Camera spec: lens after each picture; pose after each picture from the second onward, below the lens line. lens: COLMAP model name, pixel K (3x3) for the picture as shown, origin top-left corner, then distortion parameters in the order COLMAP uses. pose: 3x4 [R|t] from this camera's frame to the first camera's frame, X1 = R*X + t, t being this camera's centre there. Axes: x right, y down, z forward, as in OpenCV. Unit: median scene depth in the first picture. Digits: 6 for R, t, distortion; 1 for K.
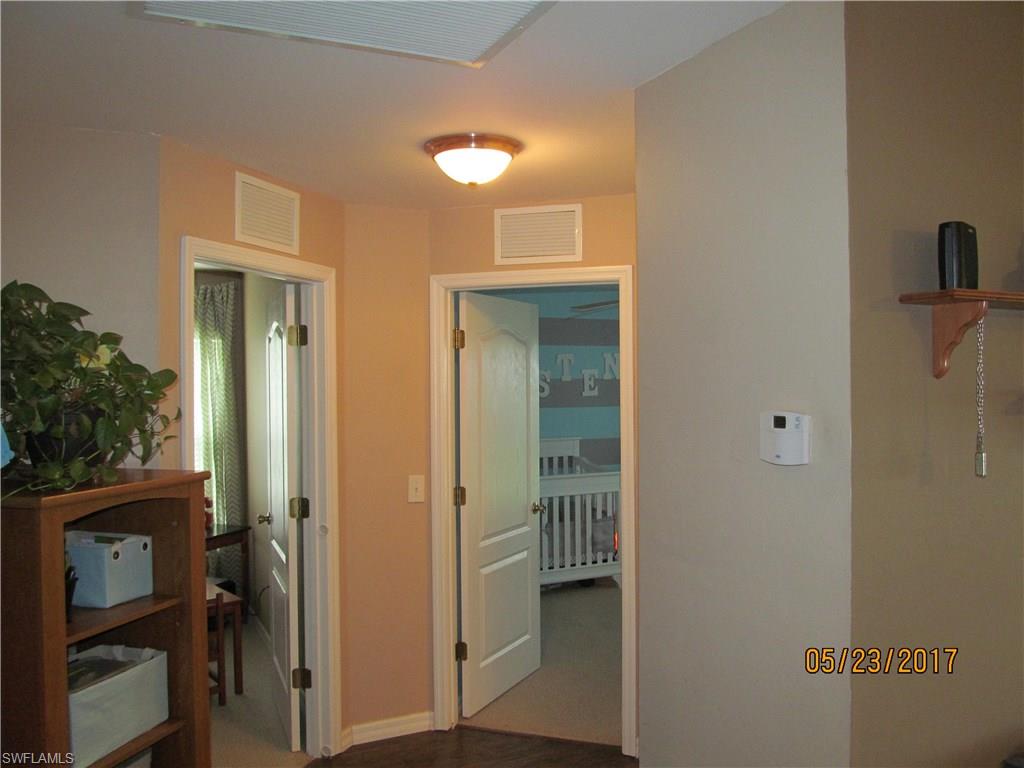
lens RADIAL K [[863.3, 0, 512.0], [0, 863.3, 384.0], [0, 0, 1]] dist [-0.051194, 0.008724]
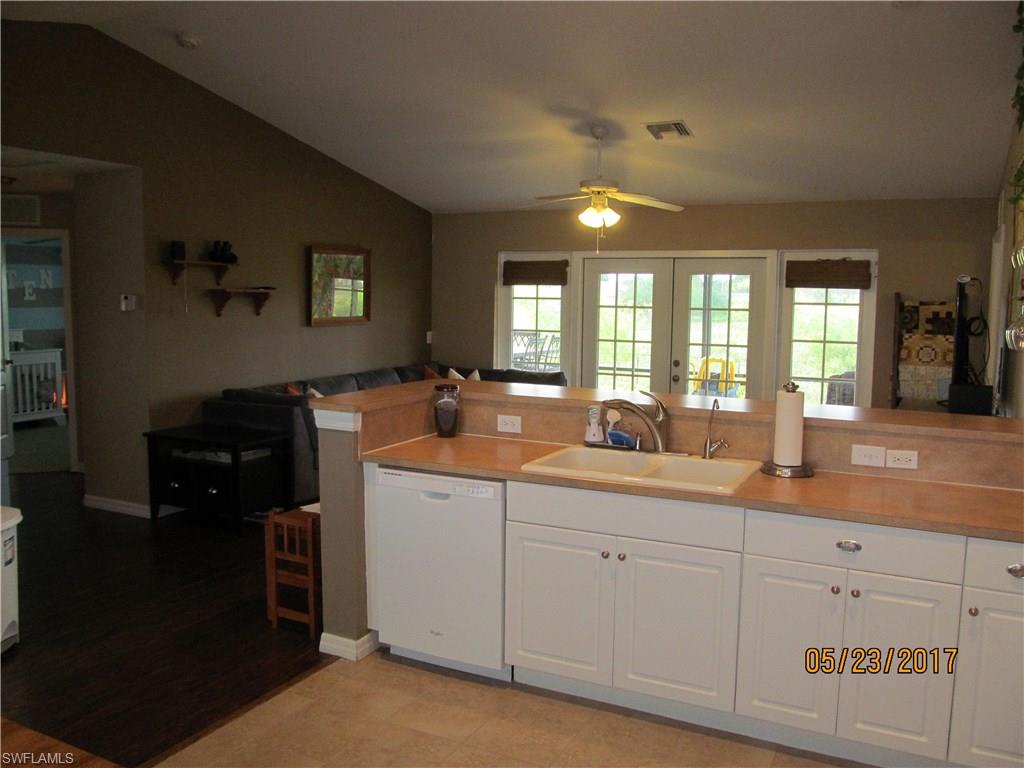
lens RADIAL K [[863.3, 0, 512.0], [0, 863.3, 384.0], [0, 0, 1]] dist [-0.051194, 0.008724]
pose [[0.801753, -0.045235, 0.595941, -0.115756], [-0.012641, 0.995625, 0.092579, 0.012355], [-0.597521, -0.081759, 0.797674, -0.619372]]
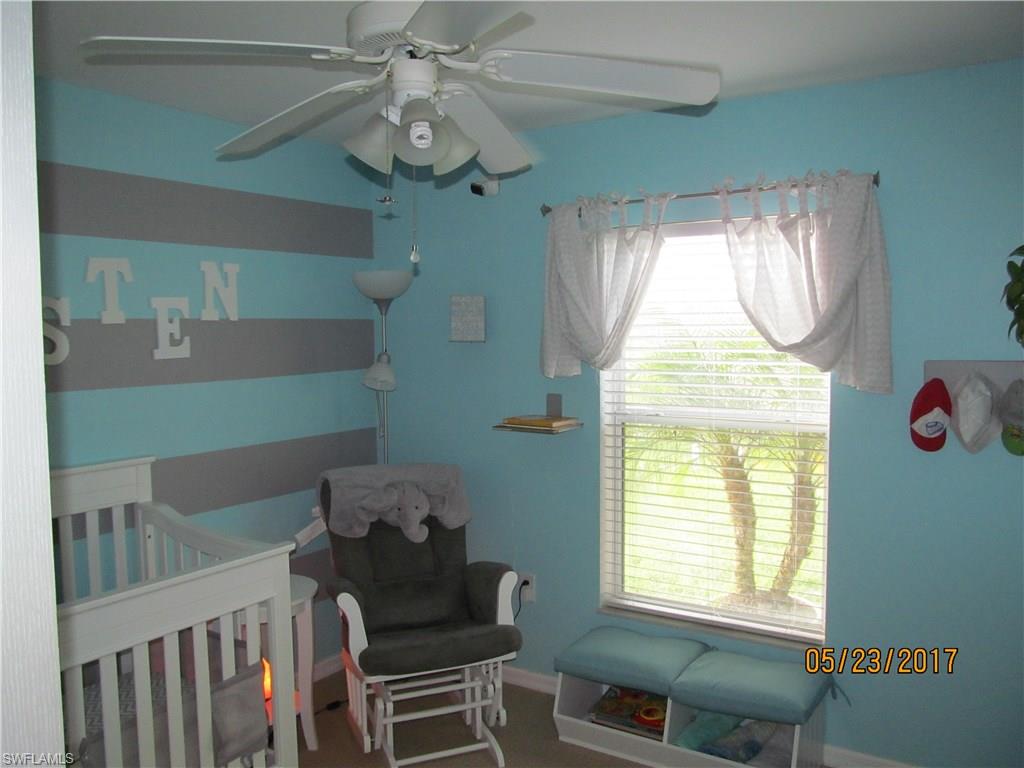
lens RADIAL K [[863.3, 0, 512.0], [0, 863.3, 384.0], [0, 0, 1]] dist [-0.051194, 0.008724]
pose [[0.850958, -0.031236, 0.524304, 0.009930], [-0.004315, 0.997781, 0.066447, -0.002939], [-0.525216, -0.058806, 0.848935, 0.553715]]
